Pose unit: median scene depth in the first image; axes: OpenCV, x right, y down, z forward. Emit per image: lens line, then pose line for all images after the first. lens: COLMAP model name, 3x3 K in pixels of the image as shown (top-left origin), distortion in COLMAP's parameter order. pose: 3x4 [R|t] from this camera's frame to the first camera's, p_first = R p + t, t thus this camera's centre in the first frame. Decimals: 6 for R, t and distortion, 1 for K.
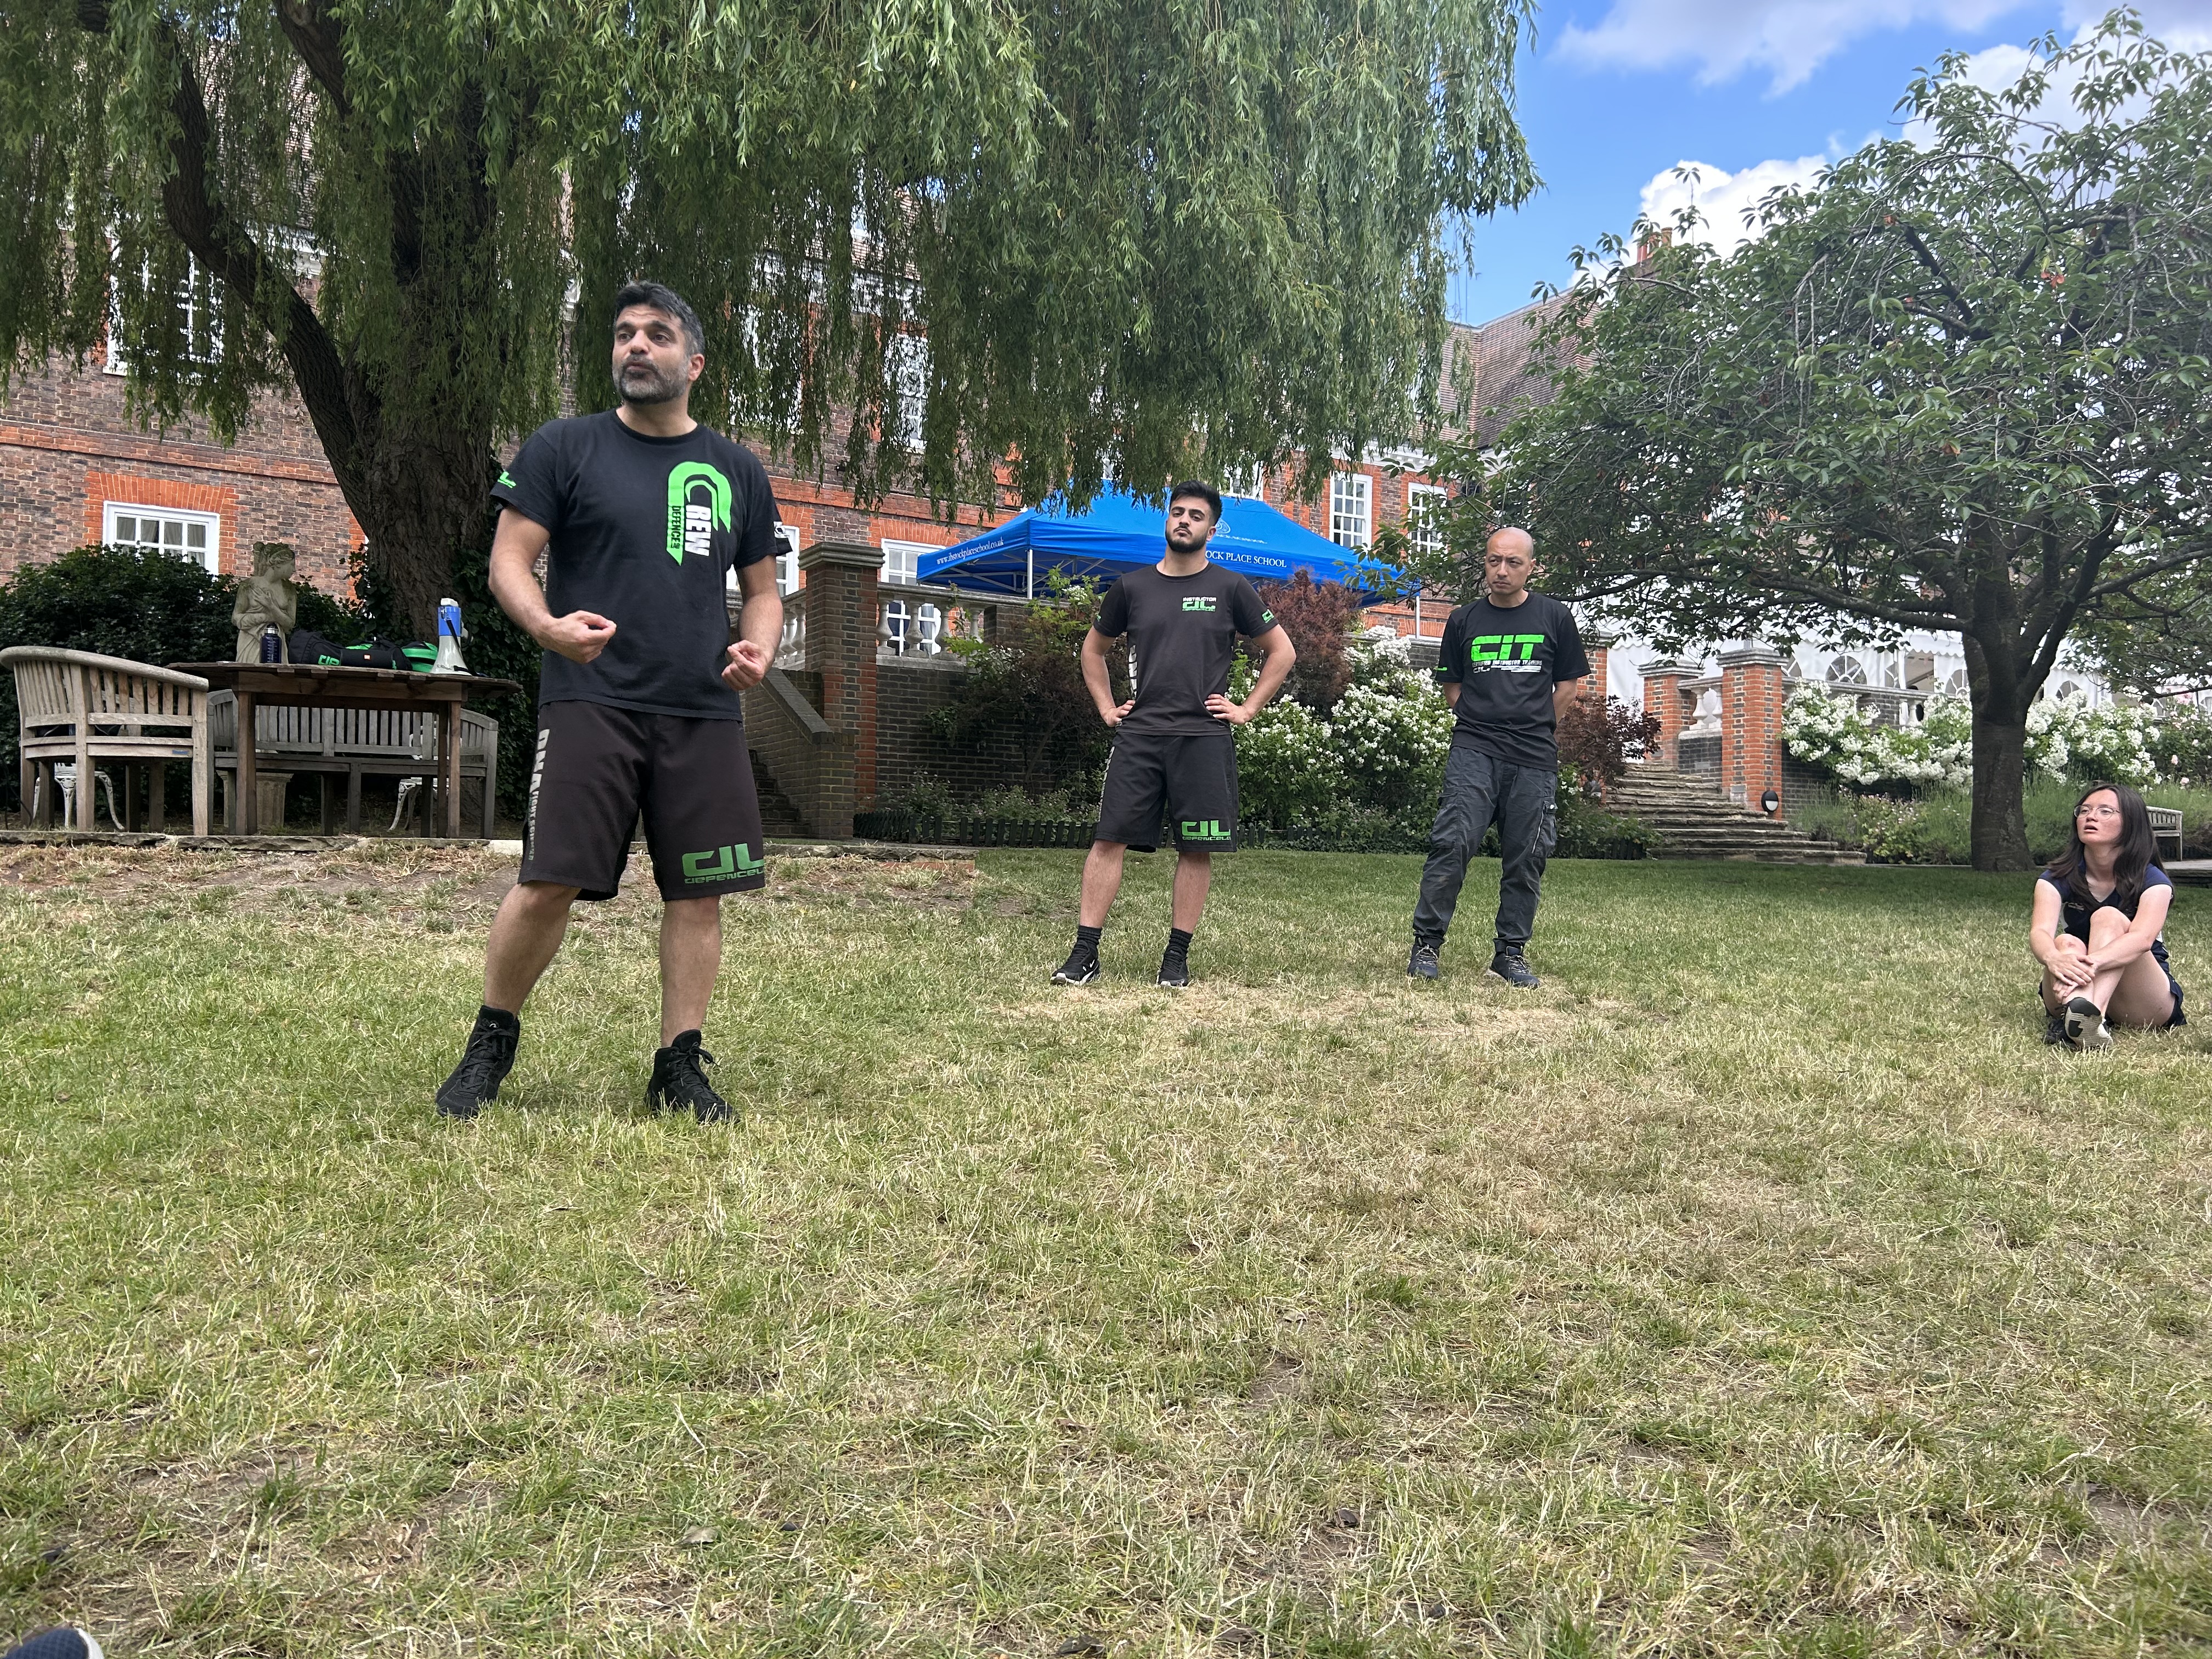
lens RADIAL K [[1644.8, 0, 1099.9], [0, 1644.8, 826.7], [0, 0, 1]] dist [0.078981, -0.102607]
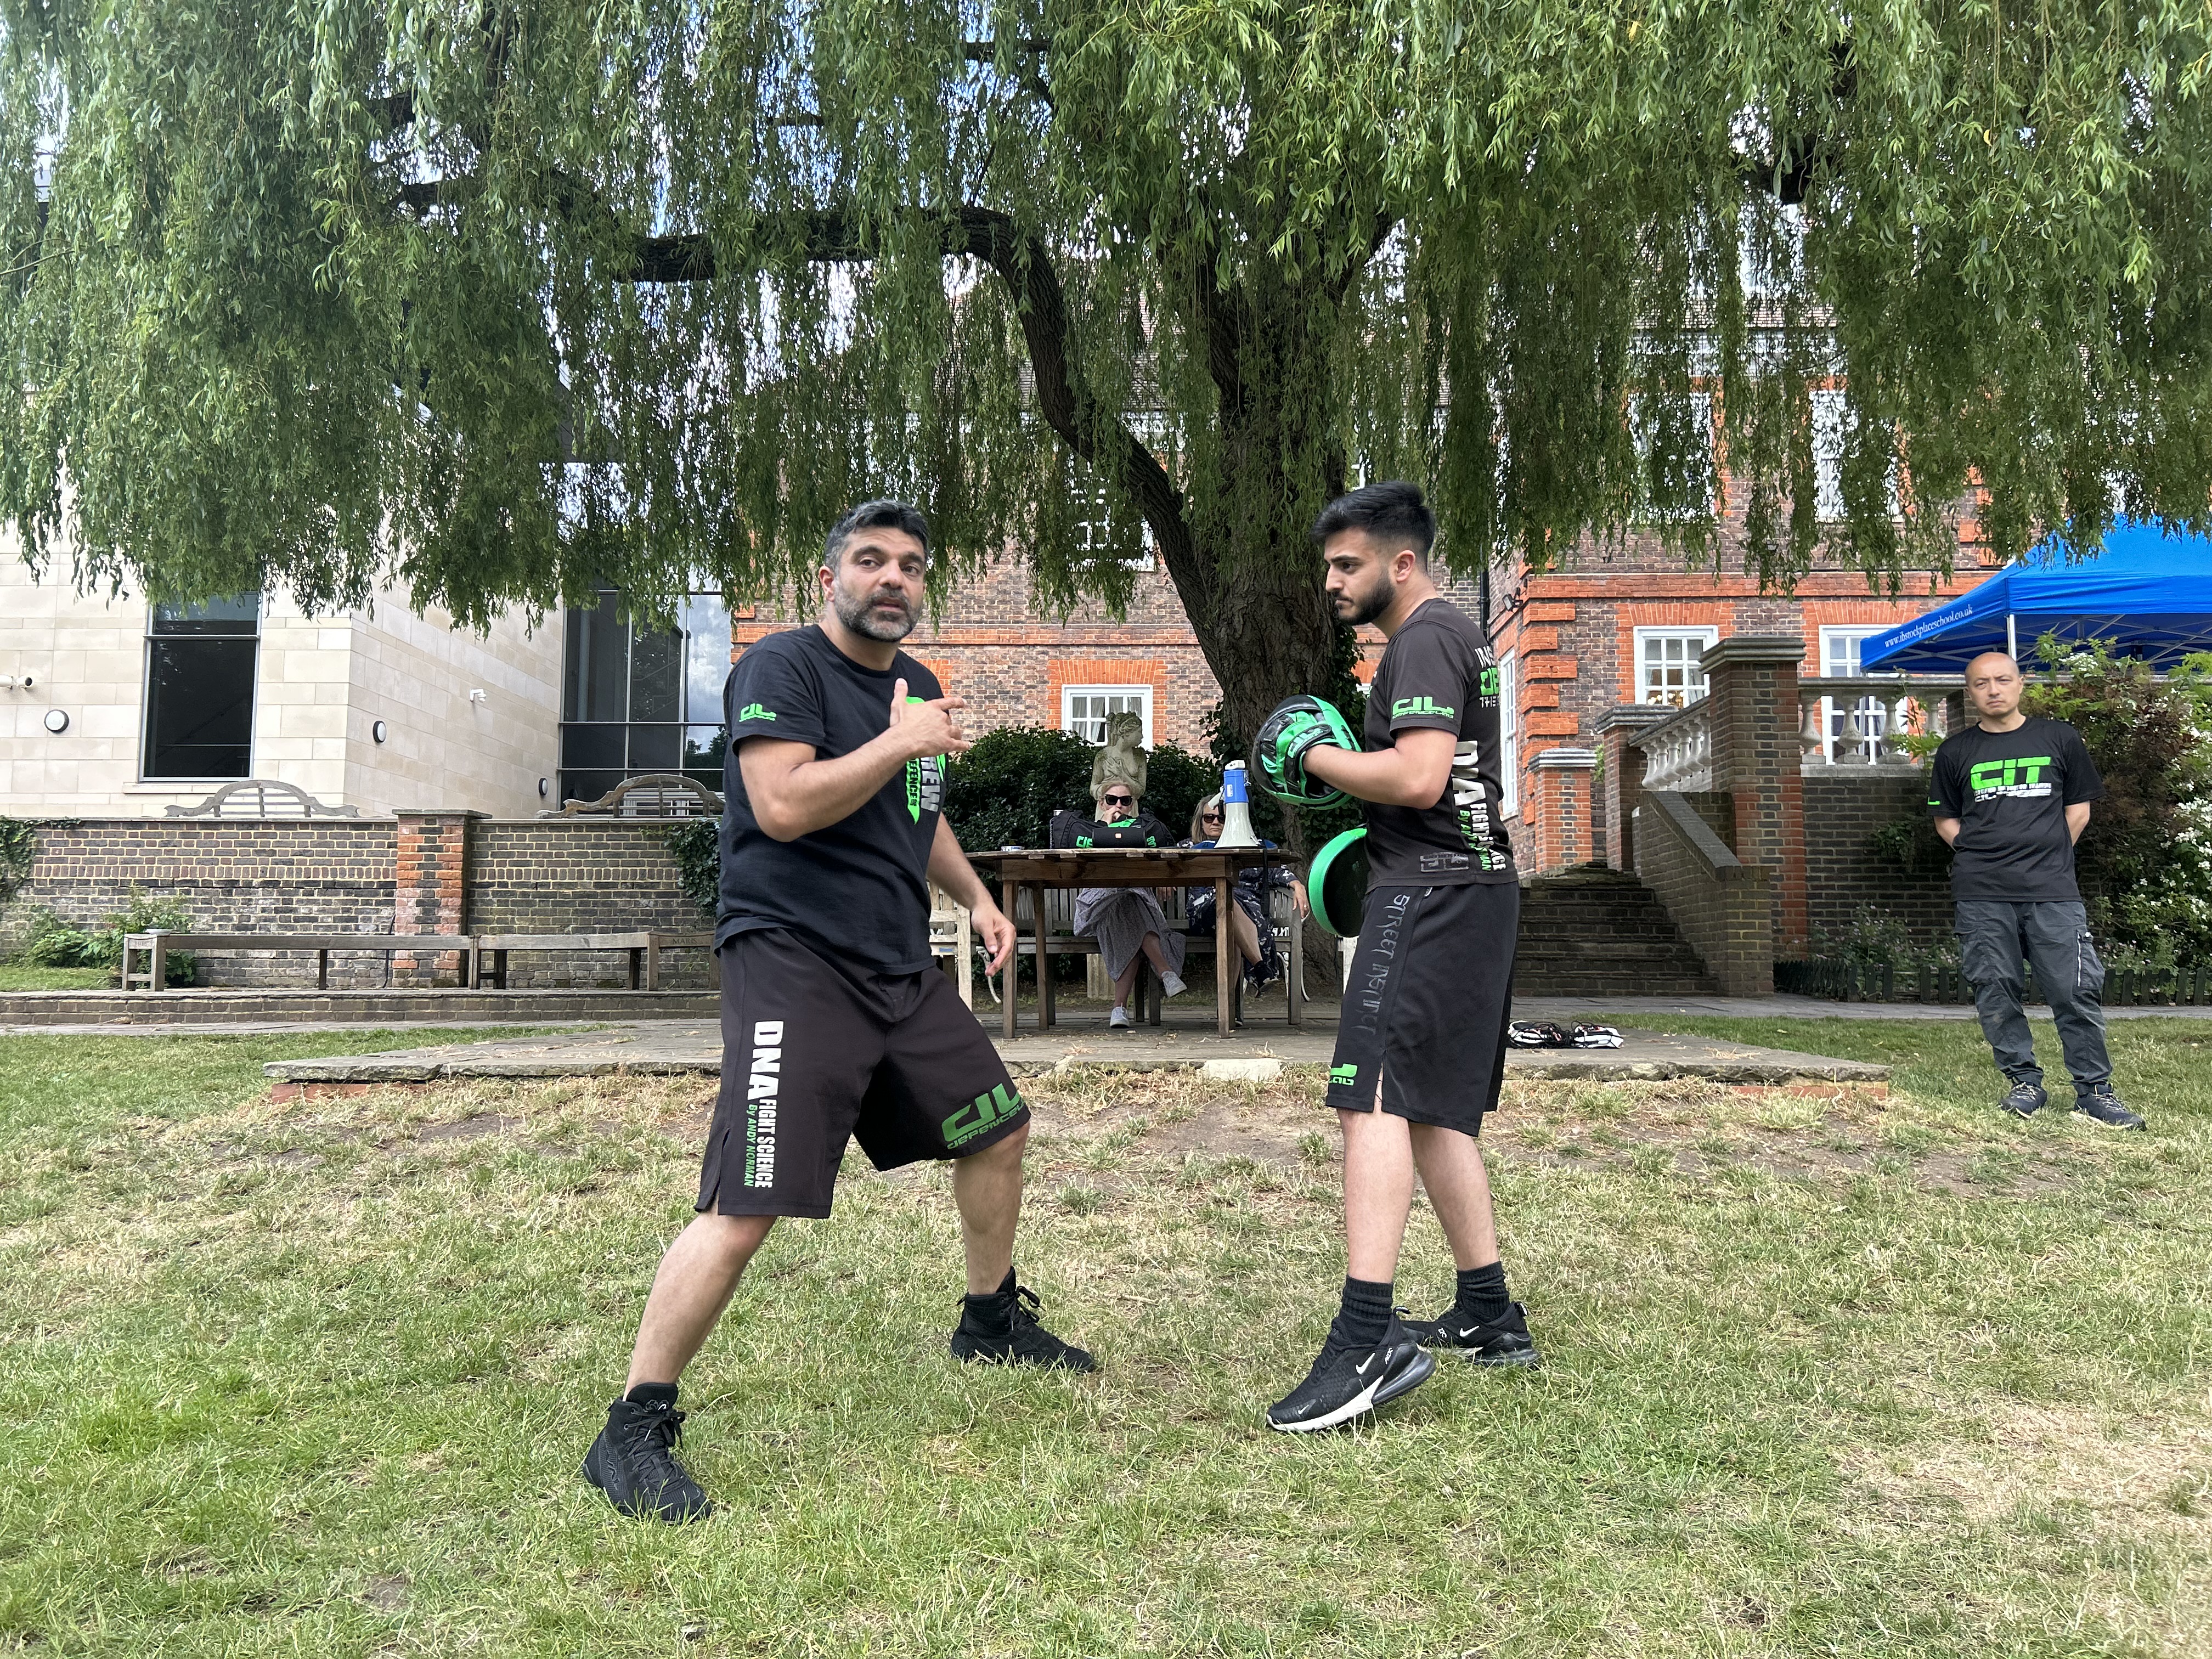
lens RADIAL K [[1644.8, 0, 1099.9], [0, 1644.8, 826.7], [0, 0, 1]] dist [0.078981, -0.102607]
pose [[0.844647, -0.061877, -0.531735, 0.008489], [0.024003, 0.996676, -0.077852, -0.016127], [0.534784, 0.052994, 0.843325, 0.105322]]
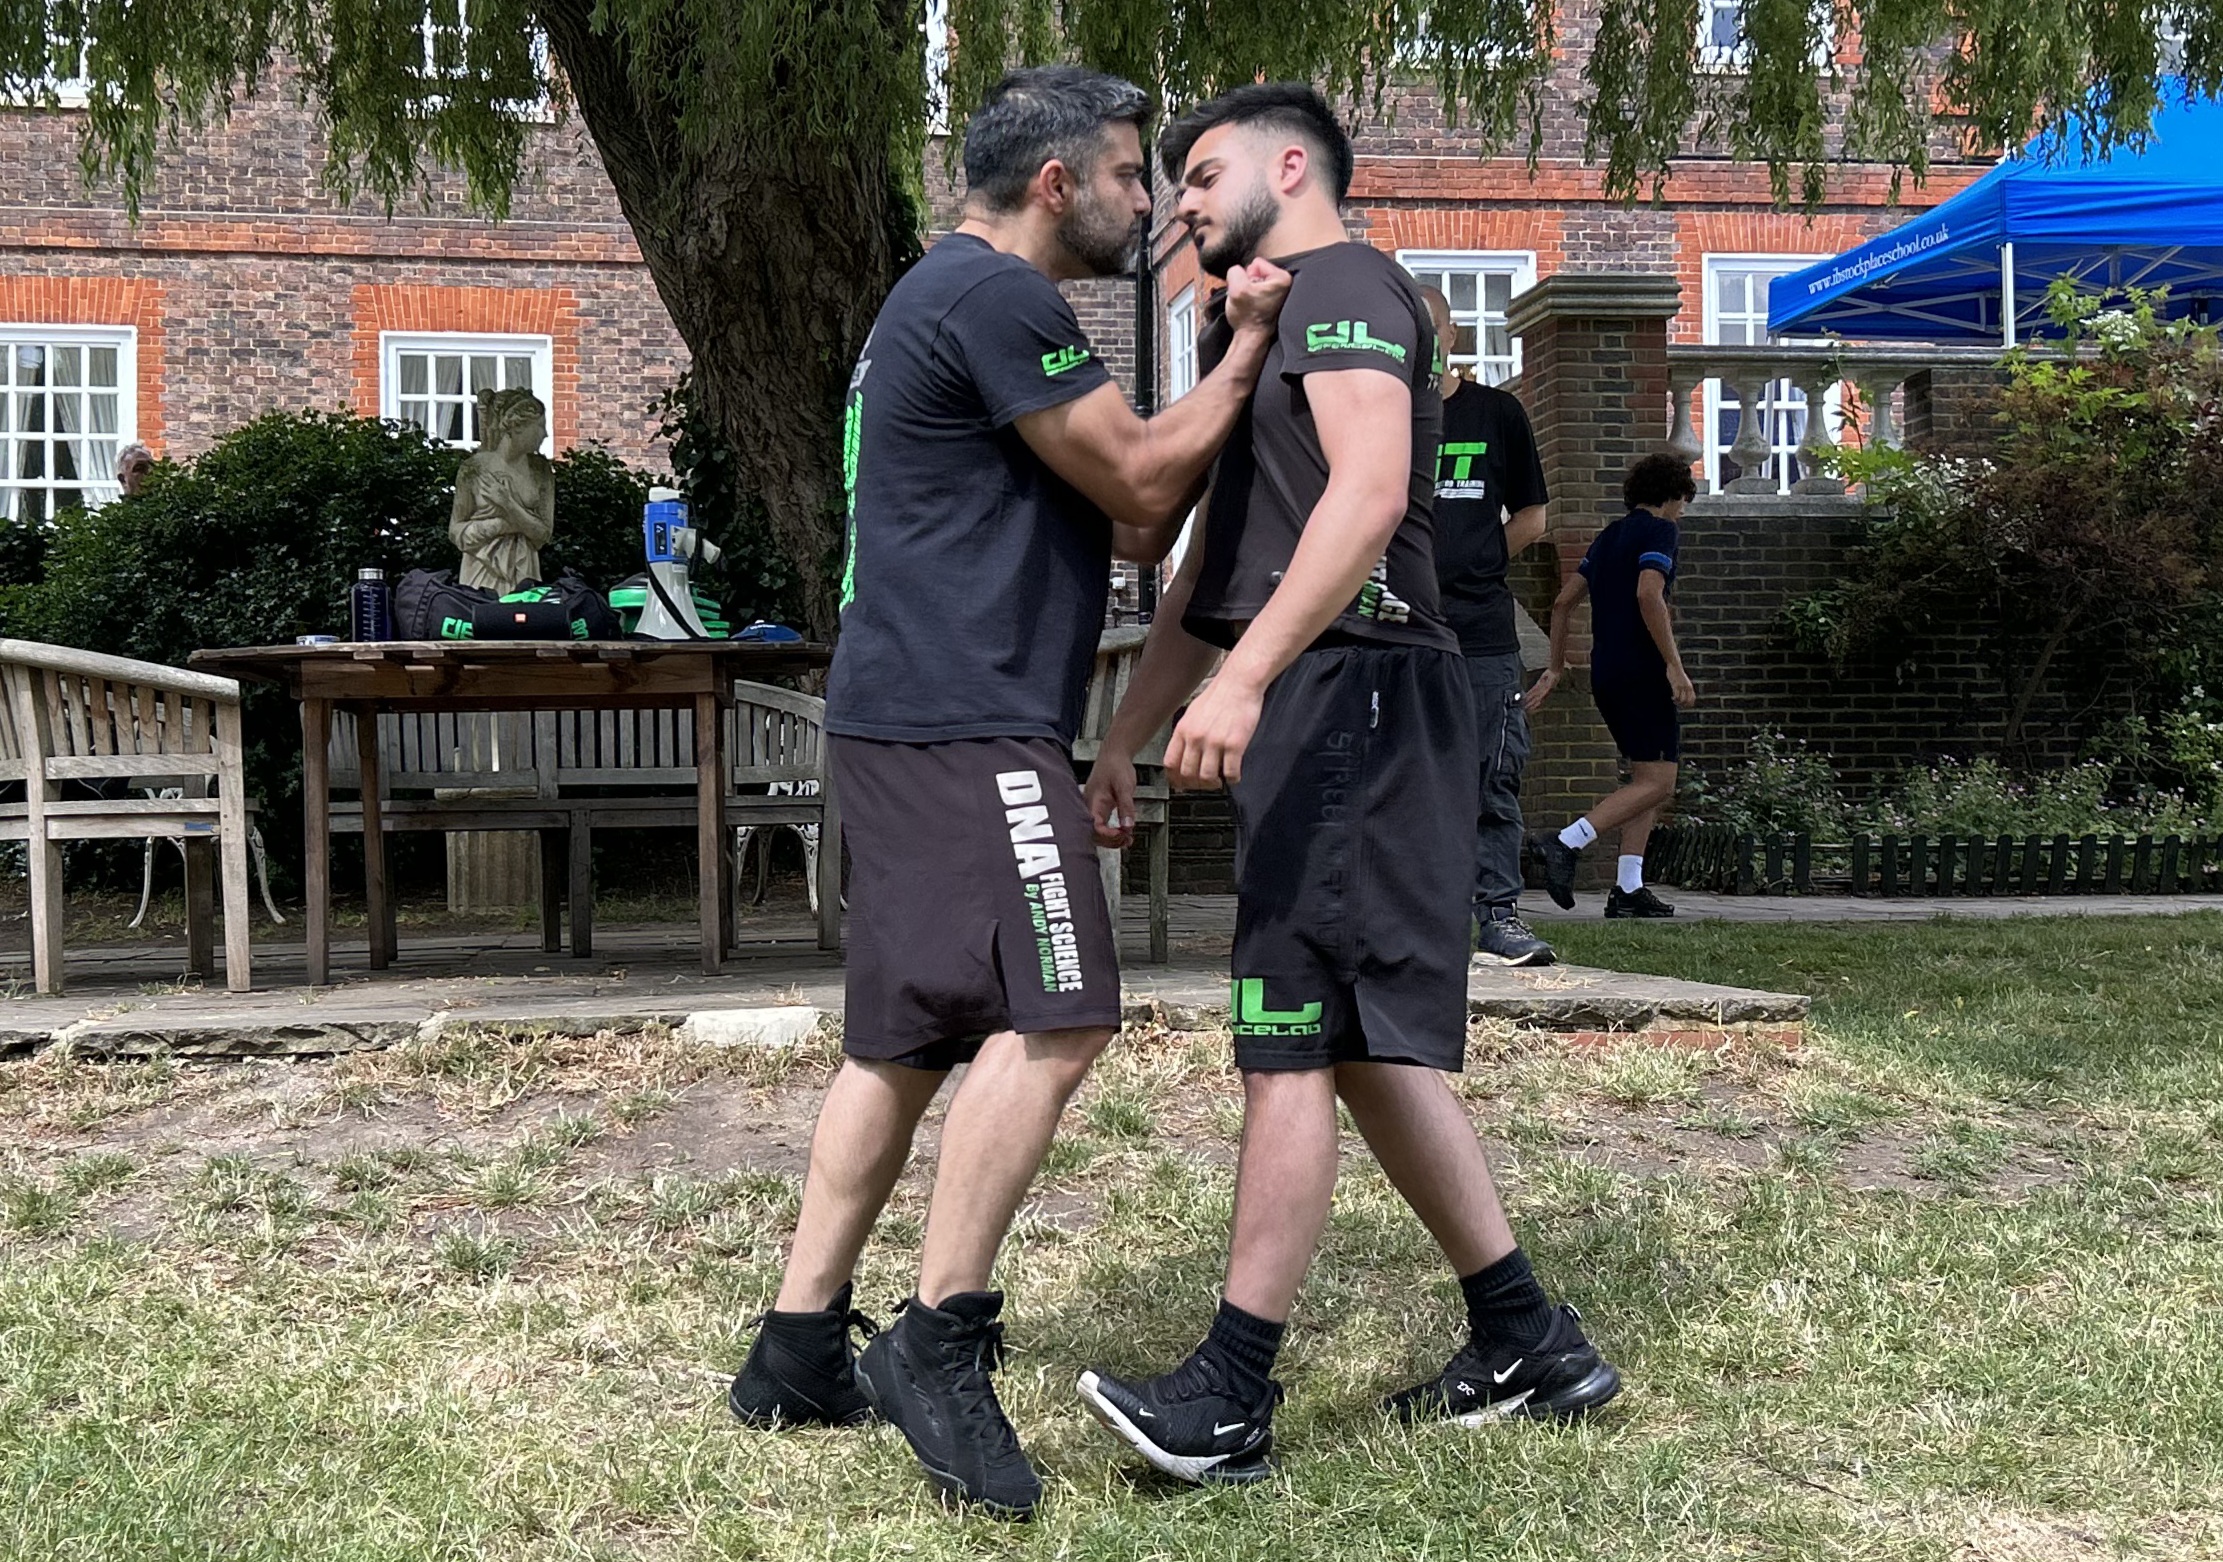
lens RADIAL K [[2988.4, 0, 956.3], [0, 2988.4, 786.8], [0, 0, 1]] dist [0.169799, -0.531942]
pose [[0.922067, -0.035819, -0.385369, 0.009126], [0.034600, 0.999350, -0.010101, -0.015973], [0.385480, -0.004019, 0.922707, 0.094844]]
